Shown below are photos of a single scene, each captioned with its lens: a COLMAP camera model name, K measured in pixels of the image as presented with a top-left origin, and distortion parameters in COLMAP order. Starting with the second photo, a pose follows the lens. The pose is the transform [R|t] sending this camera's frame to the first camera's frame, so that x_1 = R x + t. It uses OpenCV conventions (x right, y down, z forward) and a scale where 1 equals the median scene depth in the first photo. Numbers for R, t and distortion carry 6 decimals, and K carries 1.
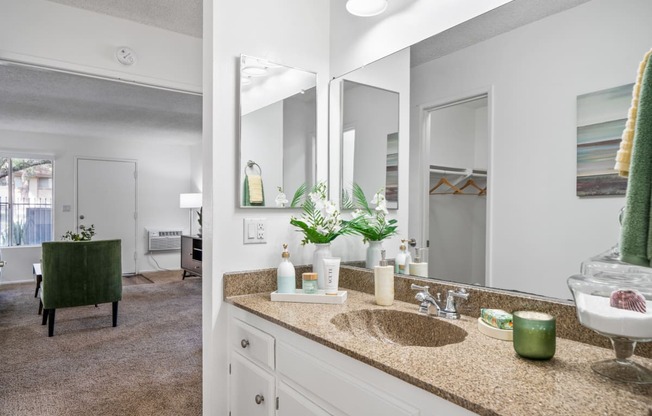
lens RADIAL K [[432.3, 0, 313.6], [0, 432.3, 209.5], [0, 0, 1]] dist [-0.021938, 0.001707]
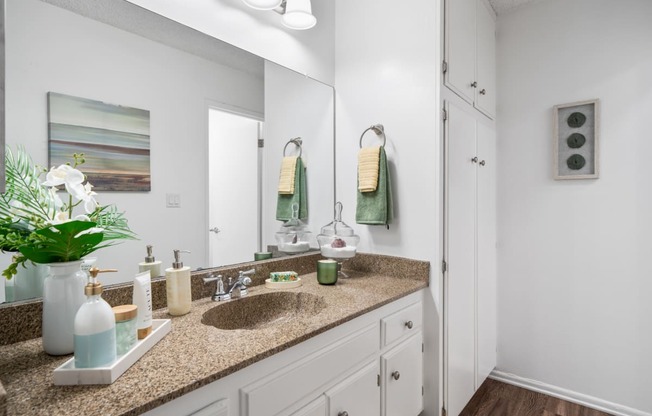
lens RADIAL K [[352.1, 0, 326.0], [0, 352.1, 208.0], [0, 0, 1]] dist [0.000028, -0.000007]
pose [[-0.290659, -0.009117, 0.956783, -0.701719], [0.000047, 0.999954, 0.009543, 0.007330], [-0.956827, 0.002819, -0.290645, 1.112400]]
